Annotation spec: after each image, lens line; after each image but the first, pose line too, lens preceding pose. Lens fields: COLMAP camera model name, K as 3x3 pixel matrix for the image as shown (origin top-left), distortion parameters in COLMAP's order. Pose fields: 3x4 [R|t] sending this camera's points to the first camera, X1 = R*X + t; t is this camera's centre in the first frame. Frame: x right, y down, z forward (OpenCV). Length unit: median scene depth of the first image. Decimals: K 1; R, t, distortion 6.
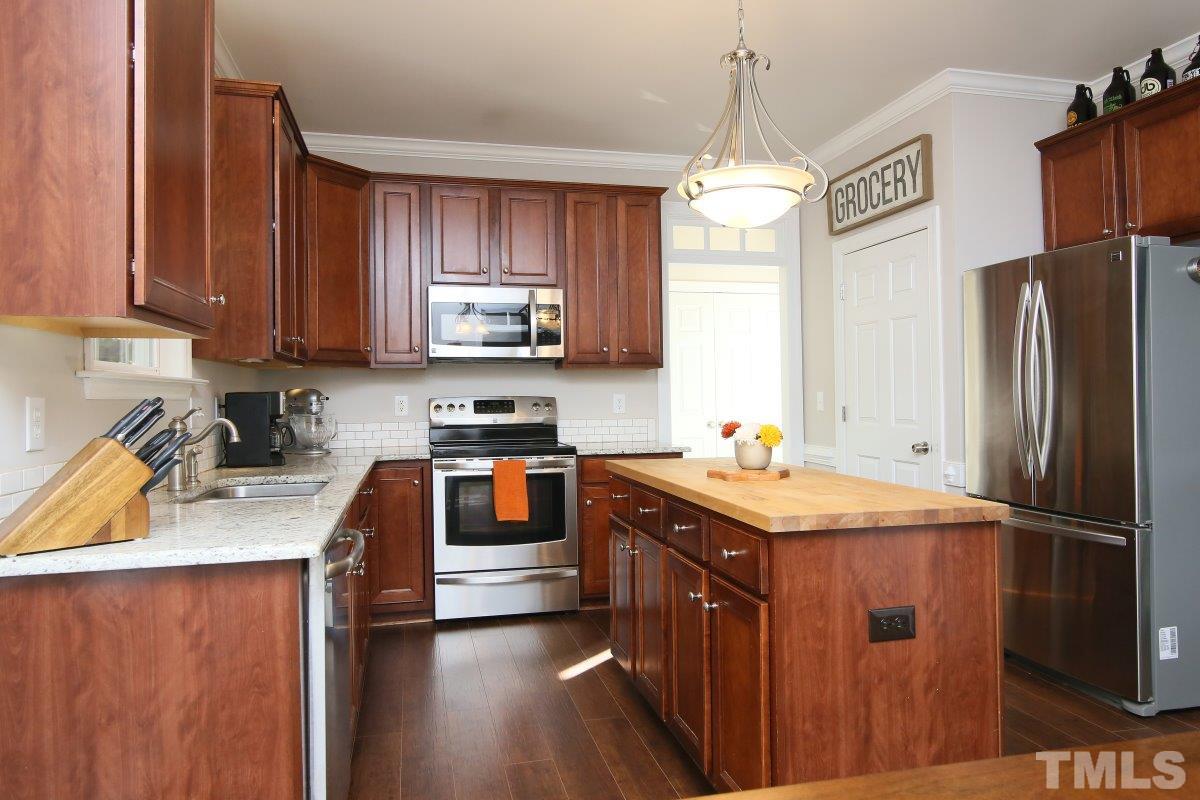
lens RADIAL K [[893.0, 0, 652.9], [0, 893.0, 402.4], [0, 0, 1]] dist [0.009476, -0.000828]
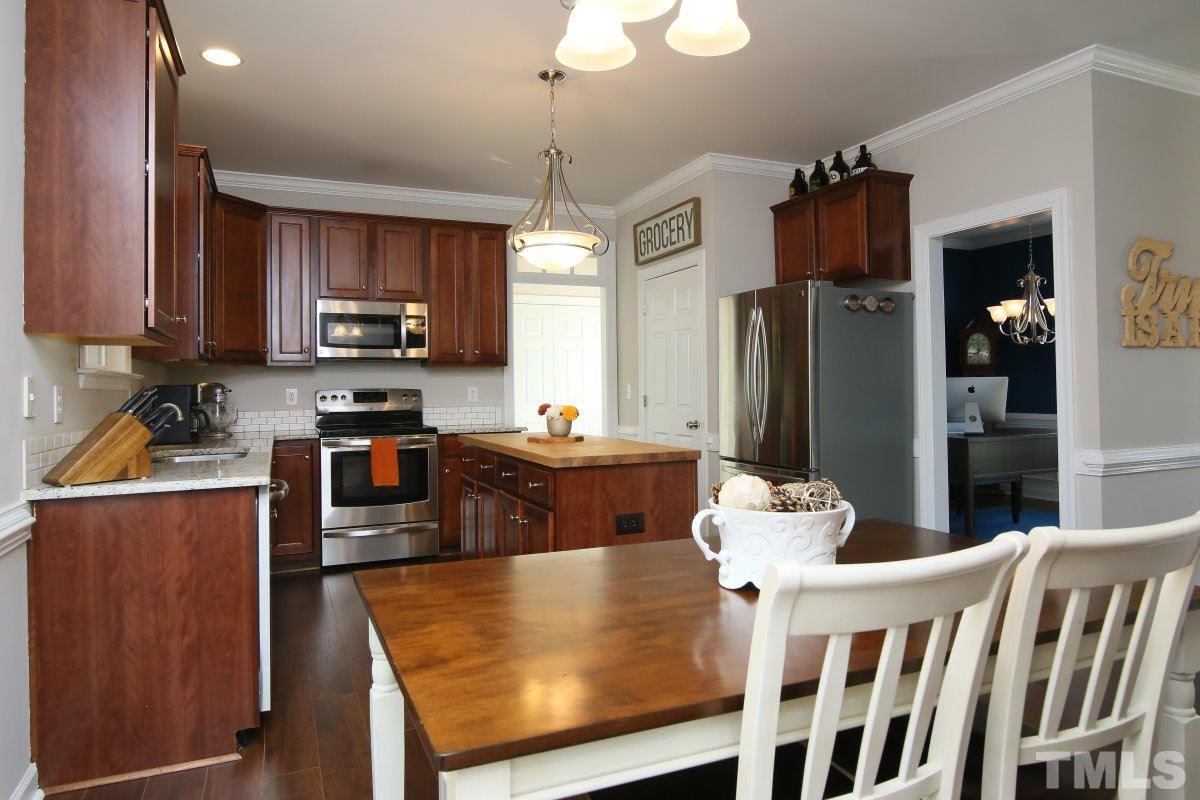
lens RADIAL K [[735.1, 0, 596.4], [0, 735.1, 365.5], [0, 0, 1]] dist [0.001996, 0.000086]
pose [[0.992194, 0.001426, 0.124697, 0.012025], [0.003416, 0.999249, -0.038609, 0.003241], [-0.124658, 0.038734, 0.991443, -0.106455]]
